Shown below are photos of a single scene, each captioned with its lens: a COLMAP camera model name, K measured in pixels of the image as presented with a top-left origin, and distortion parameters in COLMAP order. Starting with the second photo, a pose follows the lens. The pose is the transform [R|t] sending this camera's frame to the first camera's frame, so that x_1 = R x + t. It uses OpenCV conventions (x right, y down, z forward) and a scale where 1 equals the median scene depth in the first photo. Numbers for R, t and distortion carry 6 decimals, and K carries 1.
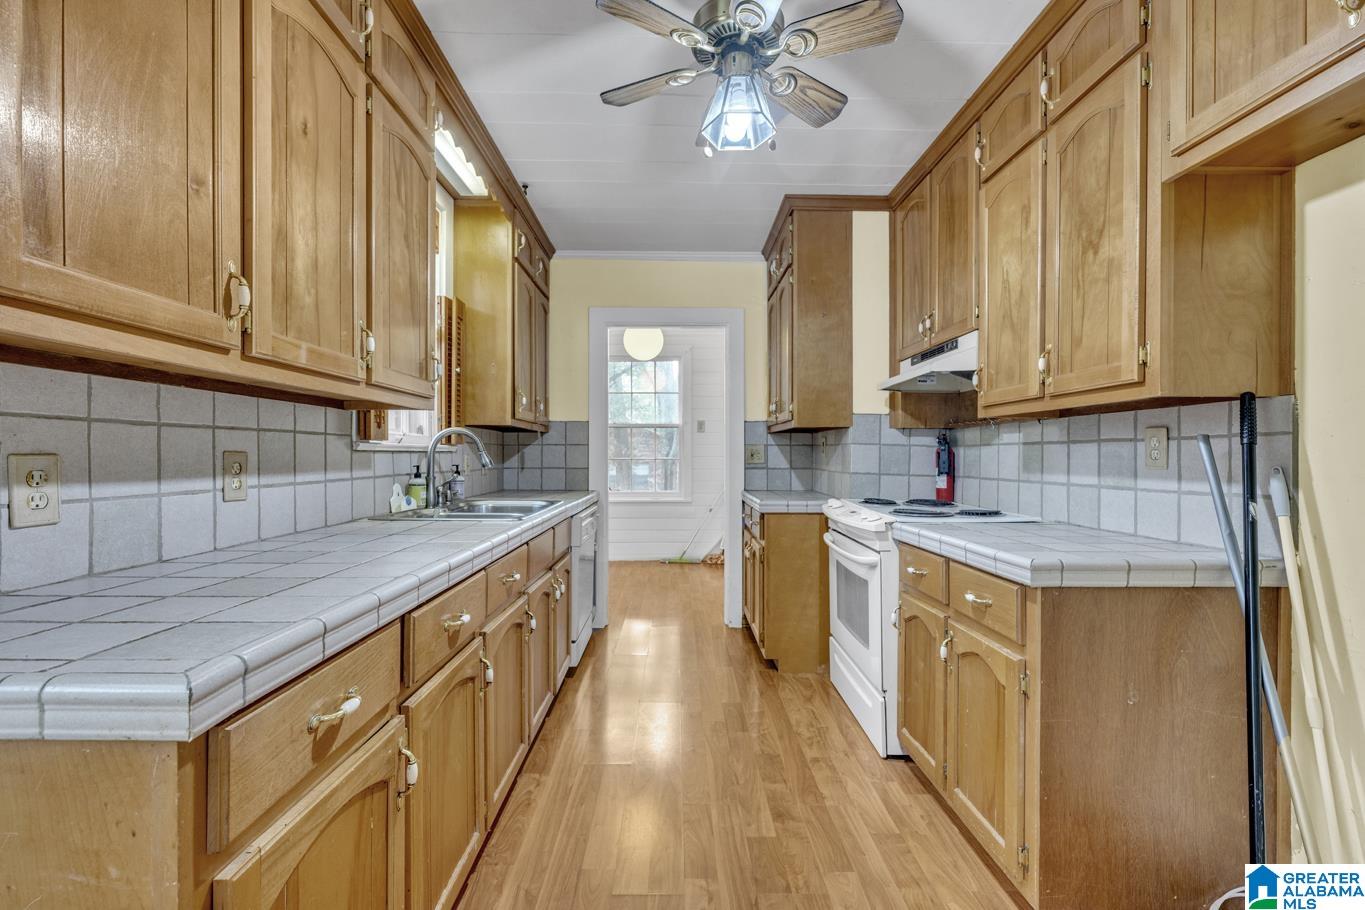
lens RADIAL K [[593.2, 0, 684.9], [0, 593.2, 460.0], [0, 0, 1]] dist [-0.000888, 0.000662]
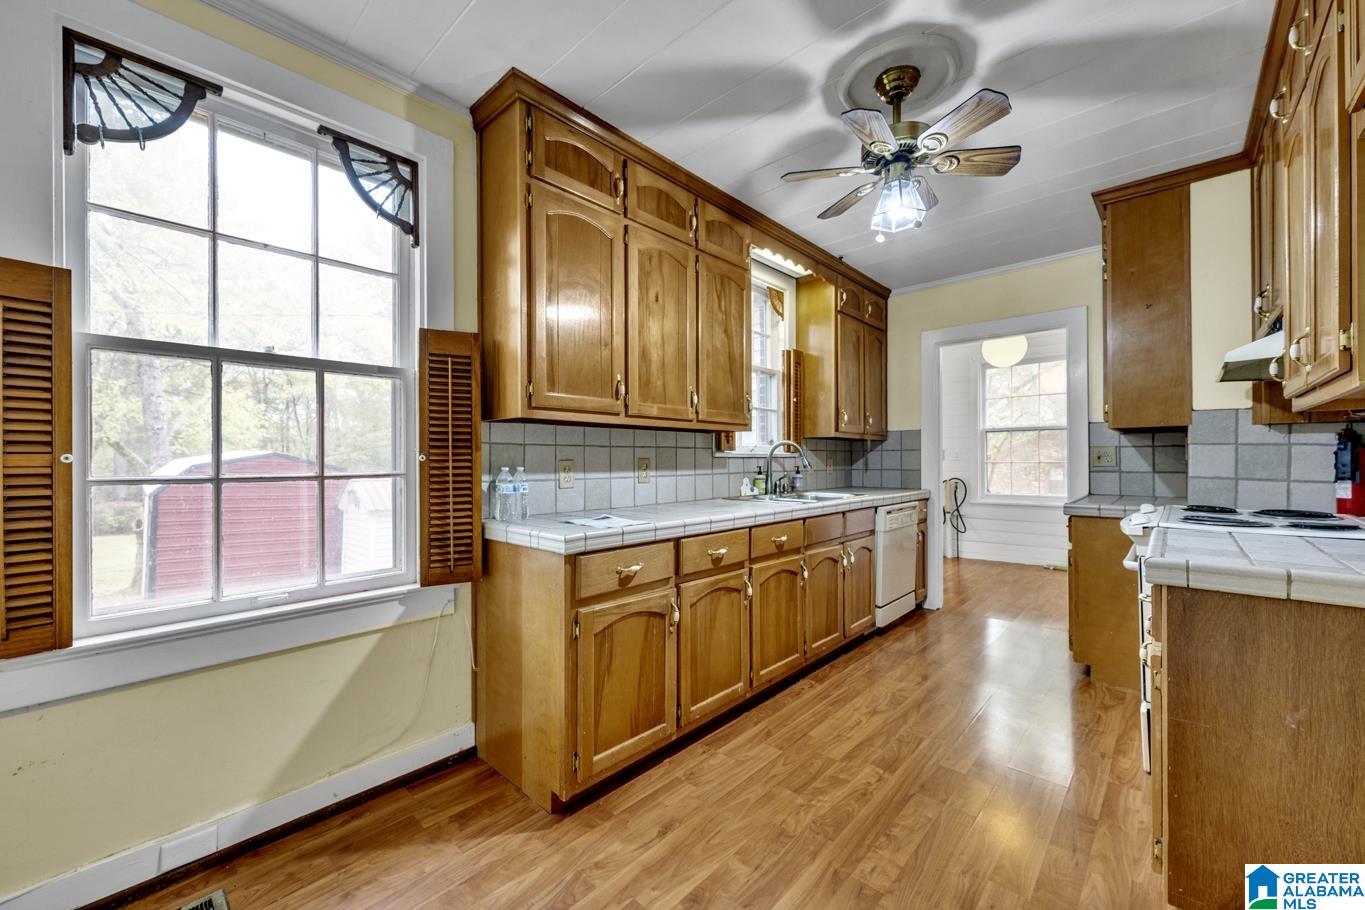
lens RADIAL K [[542.9, 0, 686.3], [0, 542.9, 459.1], [0, 0, 1]] dist [0.000921, -0.000063]
pose [[0.726045, -0.006480, -0.687617, 0.421455], [0.000307, 0.999959, -0.009099, 0.003165], [0.687648, 0.006396, 0.726016, -0.163282]]
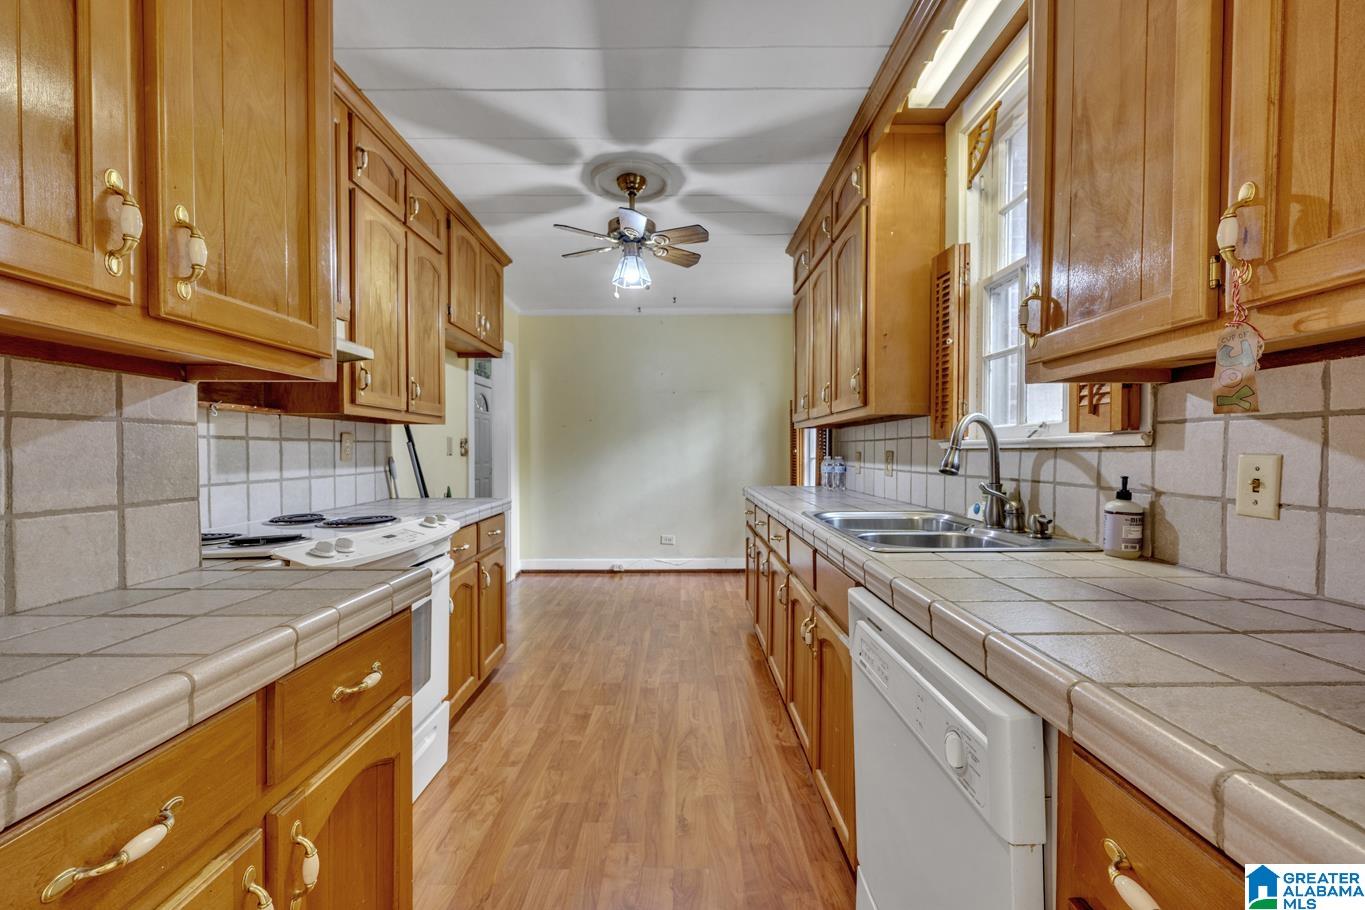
lens RADIAL K [[593.2, 0, 683.8], [0, 593.2, 457.6], [0, 0, 1]] dist [-0.000888, 0.000662]
pose [[-0.999860, -0.003086, 0.016422, -0.076710], [-0.002768, 0.999809, 0.019351, -0.019847], [-0.016478, 0.019303, -0.999678, 2.033170]]
